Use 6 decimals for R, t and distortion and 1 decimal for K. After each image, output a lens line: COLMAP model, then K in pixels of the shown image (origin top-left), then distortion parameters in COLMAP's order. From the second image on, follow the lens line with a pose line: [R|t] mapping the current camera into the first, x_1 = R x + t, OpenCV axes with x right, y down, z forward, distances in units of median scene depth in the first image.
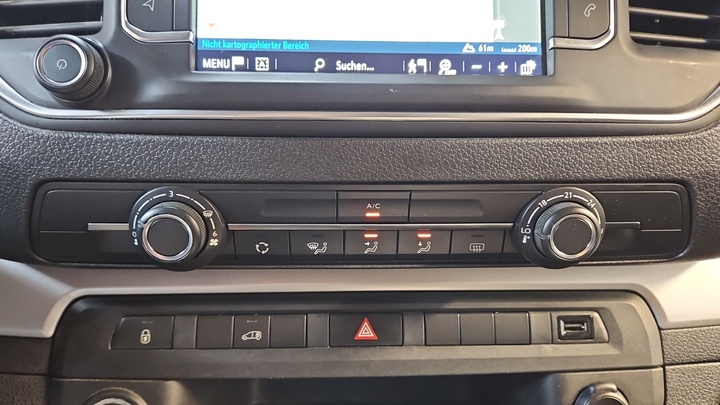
lens RADIAL K [[480.8, 0, 359.0], [0, 480.8, 203.6], [0, 0, 1]] dist [0.019683, -0.026768]
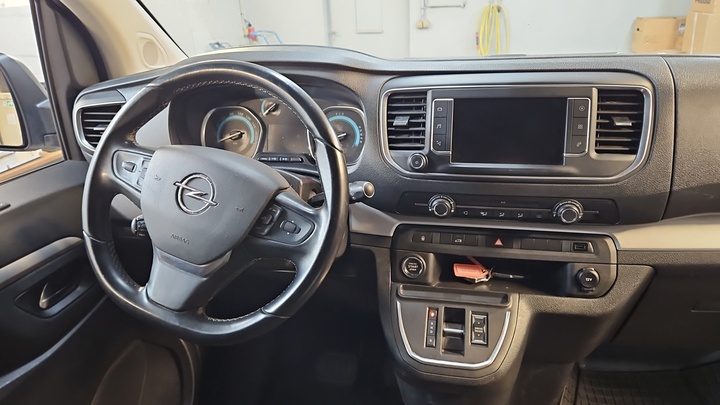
lens RADIAL K [[480.8, 0, 360.7], [0, 480.8, 199.7], [0, 0, 1]] dist [0.019683, -0.026768]
pose [[0.962385, 0.049933, -0.267061, -0.023666], [-0.016320, 0.991816, 0.126631, -0.340717], [0.271199, -0.117510, 0.955323, -1.958978]]
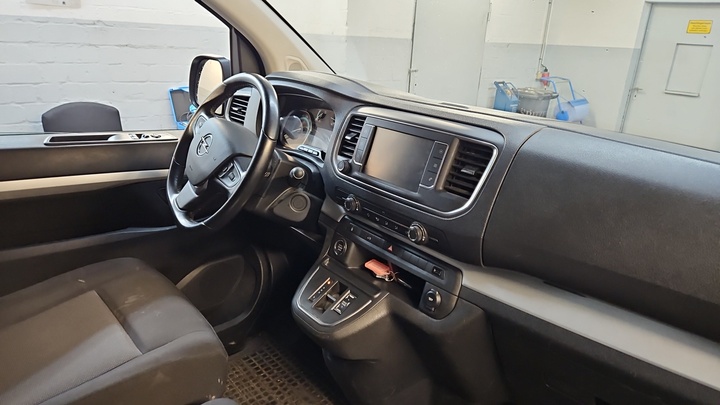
lens RADIAL K [[480.8, 0, 362.5], [0, 480.8, 204.5], [0, 0, 1]] dist [0.019683, -0.026768]
pose [[0.599105, 0.275583, -0.751750, 2.489094], [-0.257062, 0.955398, 0.145374, -0.506098], [0.758283, 0.106152, 0.643225, -1.470437]]
